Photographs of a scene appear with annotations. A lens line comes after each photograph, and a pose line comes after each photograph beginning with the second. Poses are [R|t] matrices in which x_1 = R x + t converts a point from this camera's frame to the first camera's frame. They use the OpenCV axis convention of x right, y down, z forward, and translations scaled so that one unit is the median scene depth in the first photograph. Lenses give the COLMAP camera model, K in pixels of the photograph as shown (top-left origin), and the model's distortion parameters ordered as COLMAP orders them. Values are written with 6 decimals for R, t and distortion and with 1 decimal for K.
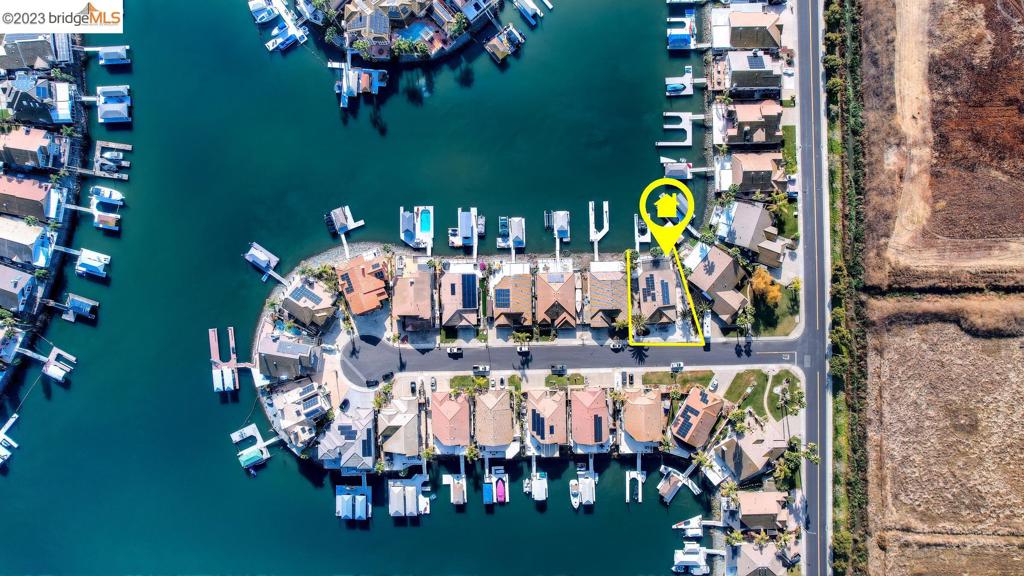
lens RADIAL K [[645.5, 0, 518.6], [0, 645.5, 287.6], [0, 0, 1]] dist [-0.090347, 0.072032]
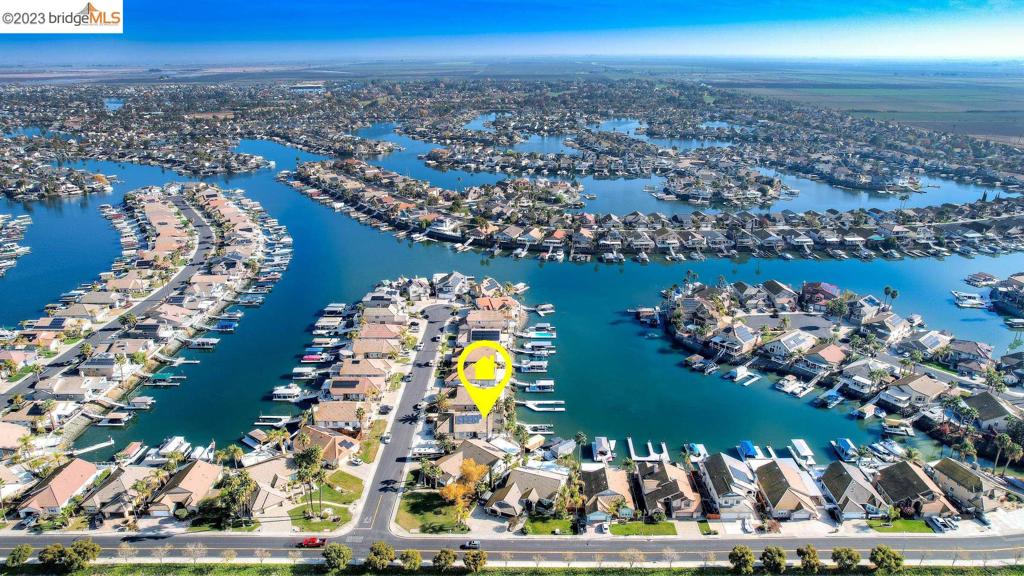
lens RADIAL K [[645.5, 0, 518.6], [0, 645.5, 287.6], [0, 0, 1]] dist [-0.090347, 0.072032]
pose [[-0.029603, 0.373817, -0.927030, 1.007806], [-0.999561, -0.012448, 0.026899, -0.087525], [-0.001484, 0.927419, 0.374021, 0.454231]]
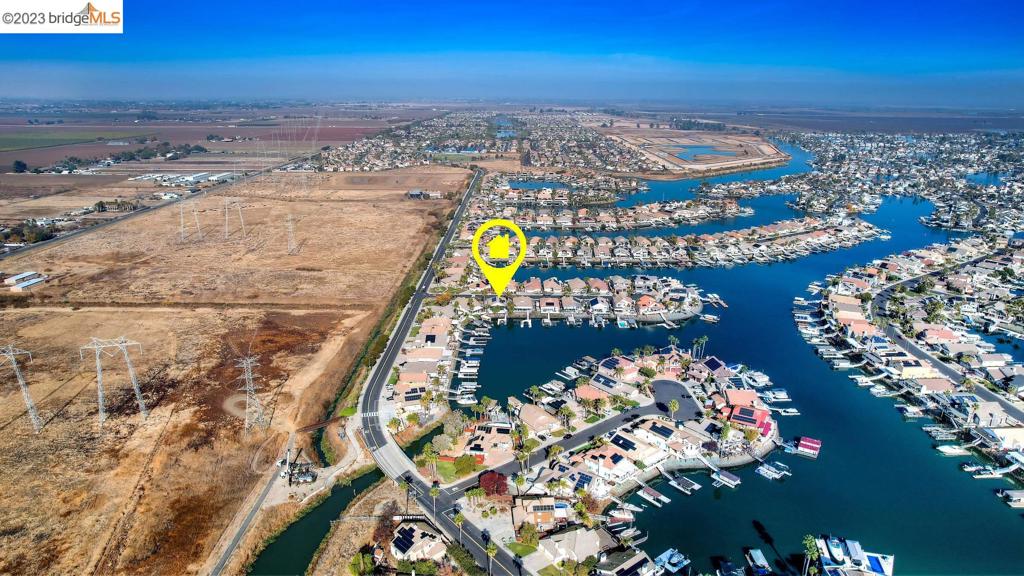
lens RADIAL K [[645.5, 0, 518.6], [0, 645.5, 287.6], [0, 0, 1]] dist [-0.090347, 0.072032]
pose [[-0.999489, 0.013428, 0.029013, 0.093680], [0.023970, -0.285749, 0.958005, -1.860933], [0.021155, 0.958210, 0.285281, 0.391376]]
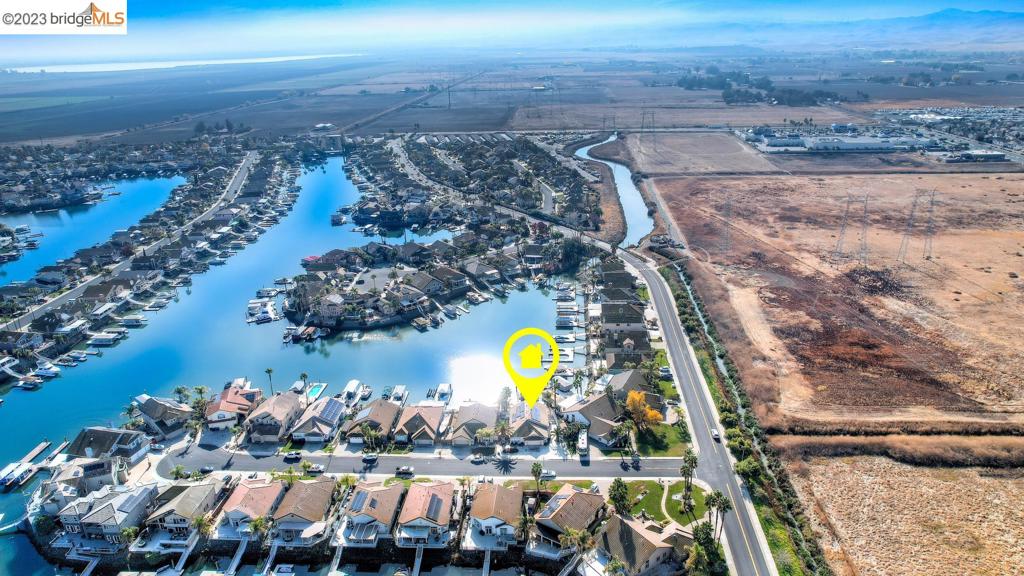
lens RADIAL K [[645.5, 0, 518.6], [0, 645.5, 287.6], [0, 0, 1]] dist [-0.090347, 0.072032]
pose [[0.996321, 0.033972, -0.078674, 0.264776], [-0.085674, 0.374251, -0.923361, 0.783990], [-0.001925, 0.926705, 0.375785, 0.472786]]
